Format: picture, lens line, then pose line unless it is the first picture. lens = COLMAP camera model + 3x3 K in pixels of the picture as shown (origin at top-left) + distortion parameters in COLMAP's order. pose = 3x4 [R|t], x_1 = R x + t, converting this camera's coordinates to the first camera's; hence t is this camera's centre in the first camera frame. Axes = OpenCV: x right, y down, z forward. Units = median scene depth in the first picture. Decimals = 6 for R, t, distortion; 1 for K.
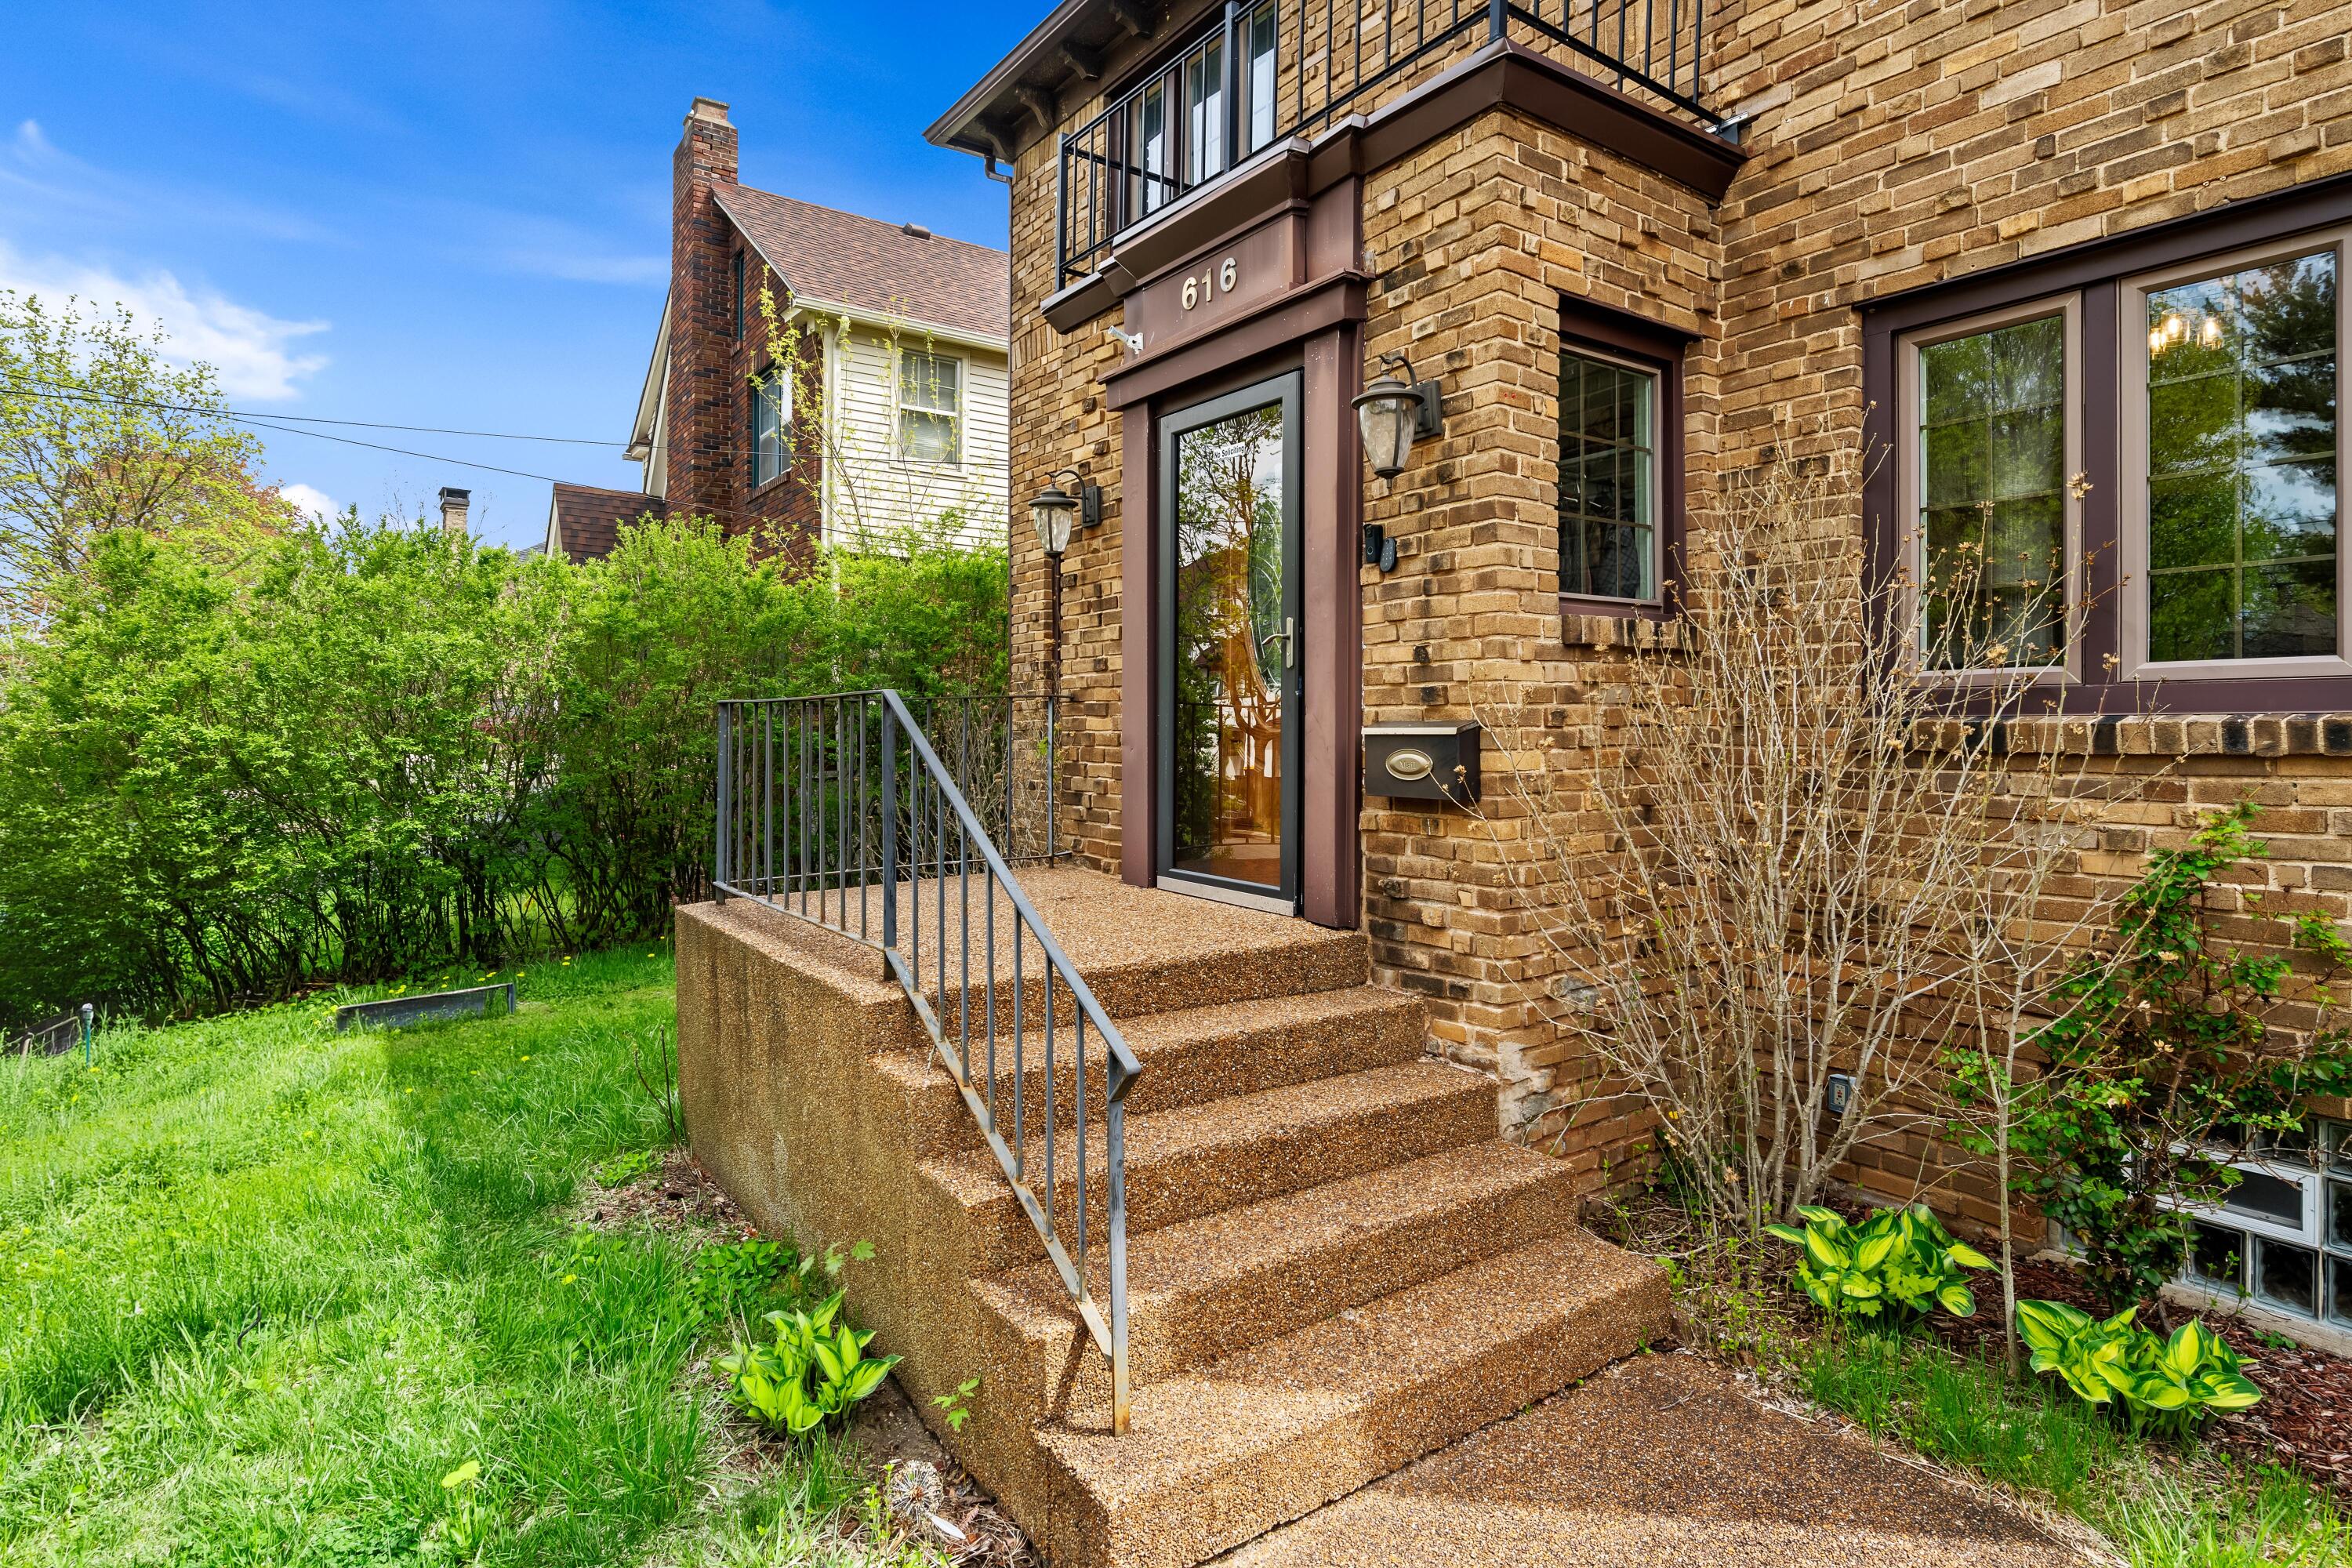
lens RADIAL K [[1236.8, 0, 1168.3], [0, 1236.8, 726.6], [0, 0, 1]] dist [0.001647, 0.002312]
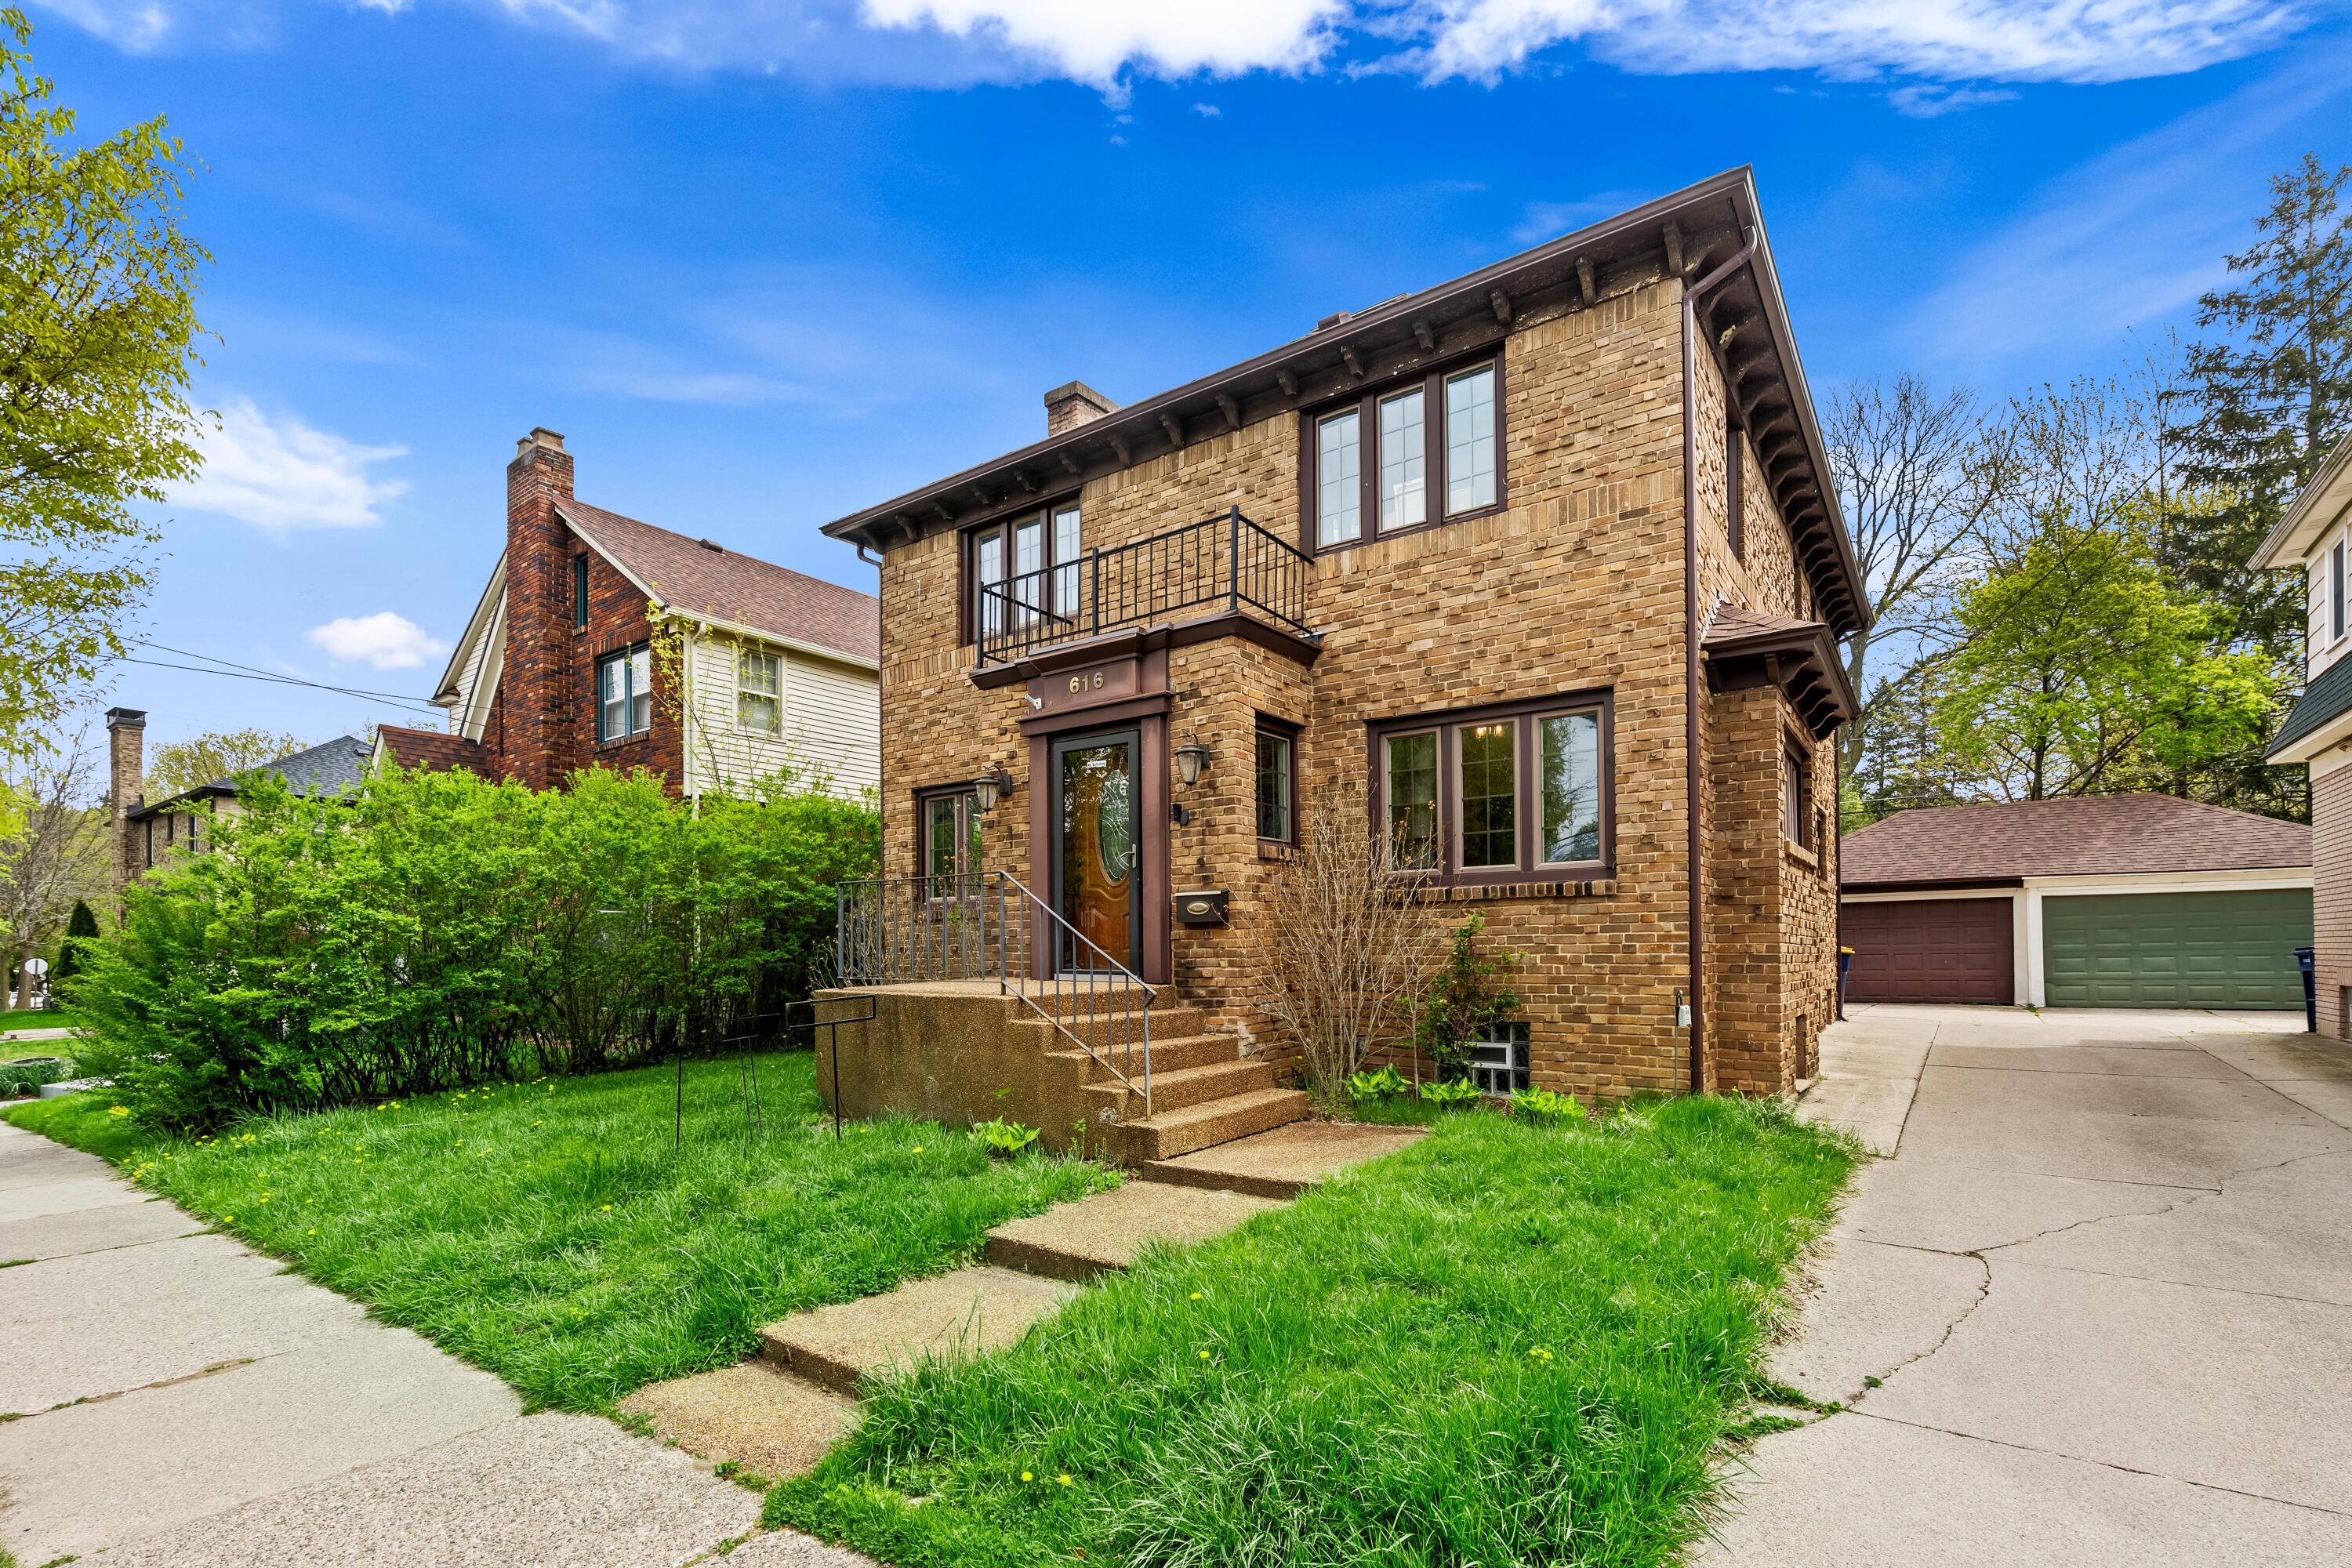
lens RADIAL K [[1075.3, 0, 1155.6], [0, 1075.3, 952.4], [0, 0, 1]] dist [-0.015231, 0.010059]
pose [[0.948836, -0.011442, 0.315563, -0.495699], [0.010356, 0.999933, 0.005119, 0.097729], [-0.315600, -0.001589, 0.948891, -0.855618]]
